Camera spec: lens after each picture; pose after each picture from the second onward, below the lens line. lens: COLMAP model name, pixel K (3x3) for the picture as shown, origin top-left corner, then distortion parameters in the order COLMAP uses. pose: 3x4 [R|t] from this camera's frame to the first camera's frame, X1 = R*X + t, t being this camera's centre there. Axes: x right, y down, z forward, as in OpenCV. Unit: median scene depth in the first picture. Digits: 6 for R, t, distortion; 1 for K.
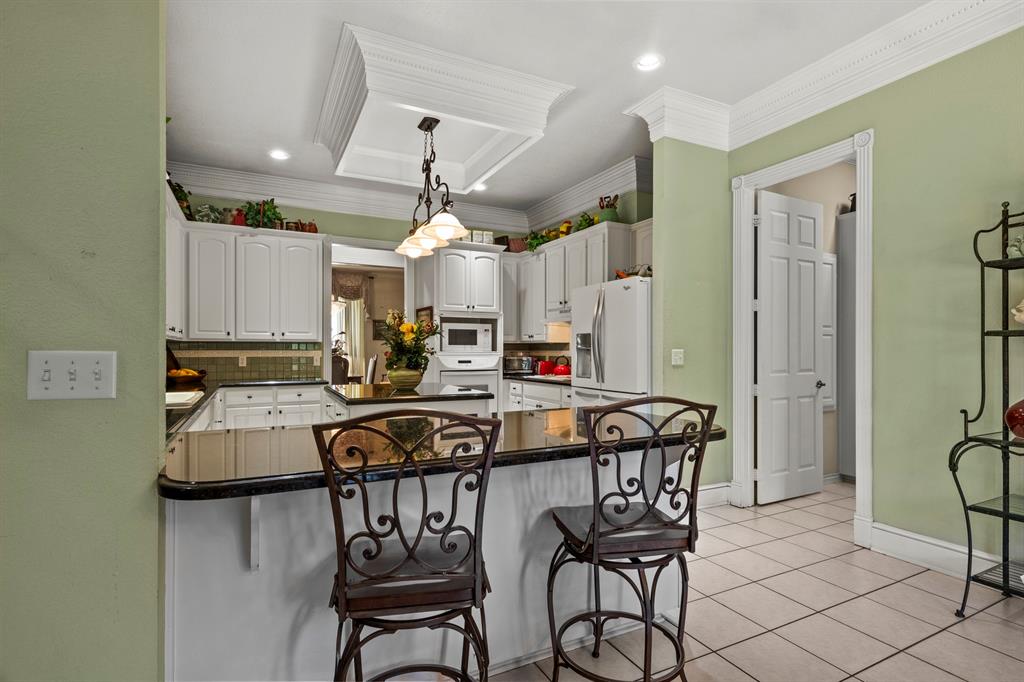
lens RADIAL K [[507.8, 0, 519.8], [0, 507.8, 348.3], [0, 0, 1]] dist [0.000507, 0.000398]
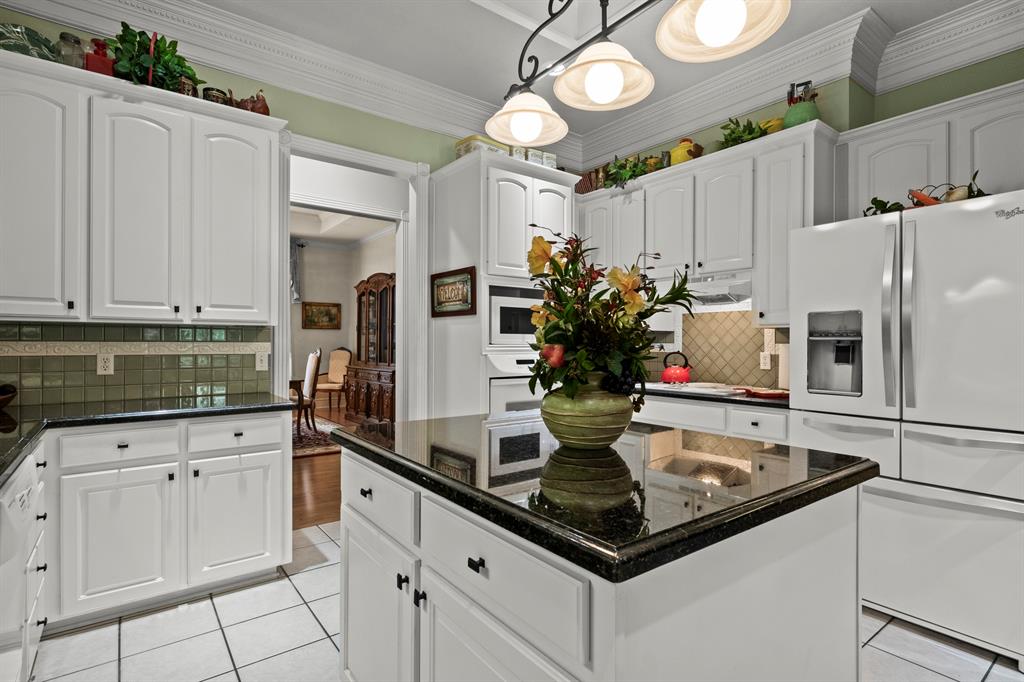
lens RADIAL K [[507.8, 0, 520.3], [0, 507.8, 340.1], [0, 0, 1]] dist [0.000507, 0.000398]
pose [[0.984103, 0.003061, 0.177571, -0.244235], [-0.002855, 0.999995, -0.001414, 0.002079], [-0.177574, 0.000885, 0.984107, 0.455261]]
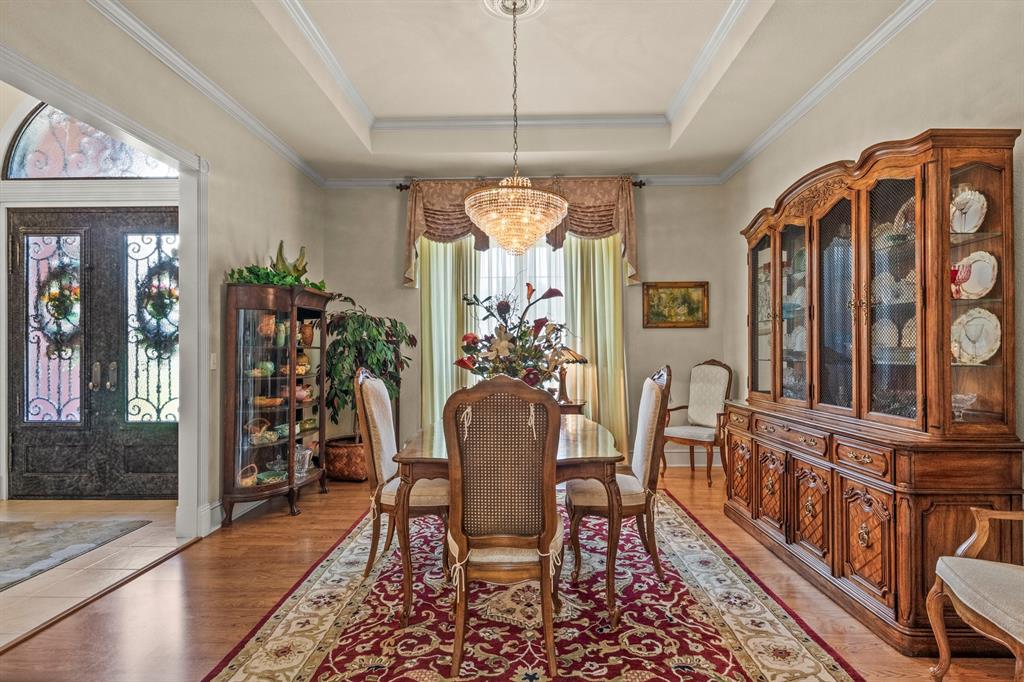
lens RADIAL K [[536.8, 0, 507.0], [0, 536.8, 349.4], [0, 0, 1]] dist [0.020643, -0.001459]
pose [[0.873666, -0.008656, -0.486449, -0.395132], [0.009726, 0.999953, -0.000326, 0.002727], [0.486429, -0.004446, 0.873709, 1.277387]]
